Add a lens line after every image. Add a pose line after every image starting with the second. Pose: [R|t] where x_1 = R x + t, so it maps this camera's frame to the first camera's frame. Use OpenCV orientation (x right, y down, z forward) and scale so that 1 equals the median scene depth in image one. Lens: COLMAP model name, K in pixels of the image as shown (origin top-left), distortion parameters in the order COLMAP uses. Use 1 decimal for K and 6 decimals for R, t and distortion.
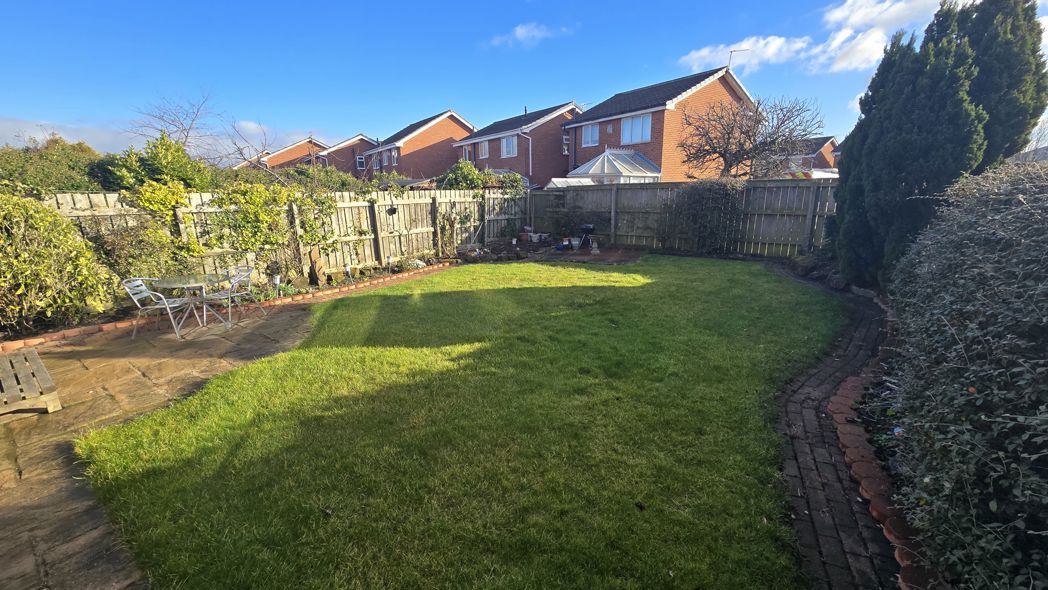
lens RADIAL K [[430.3, 0, 530.2], [0, 430.3, 300.2], [0, 0, 1]] dist [-0.001943, -0.000977]
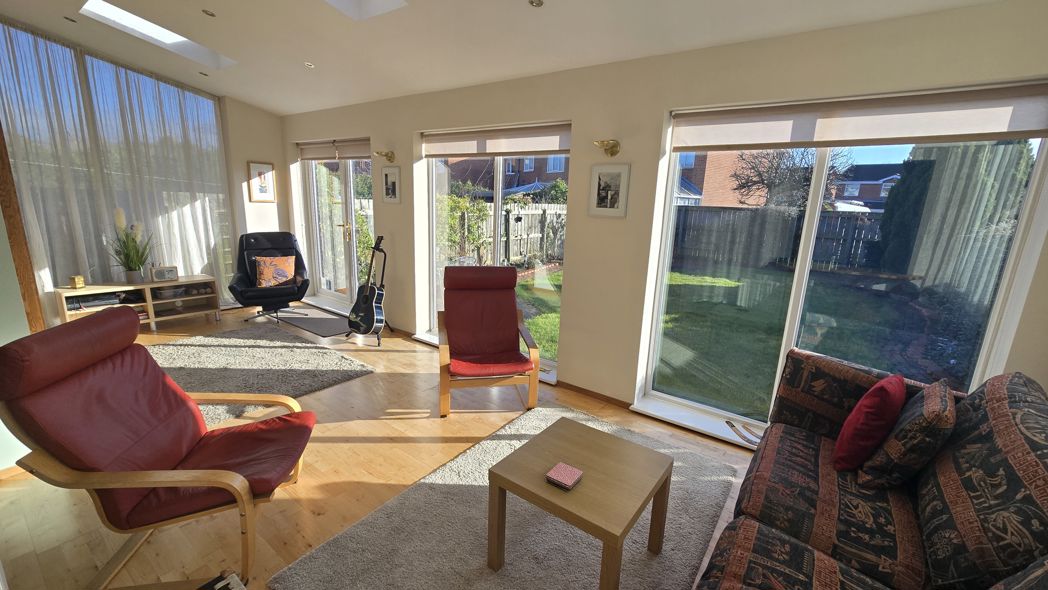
lens RADIAL K [[430.3, 0, 533.4], [0, 430.3, 296.1], [0, 0, 1]] dist [-0.001943, -0.000977]
pose [[0.998454, 0.046407, 0.030579, -0.297745], [-0.045571, 0.998583, -0.027479, 0.044878], [-0.031811, 0.026043, 0.999155, -0.229513]]
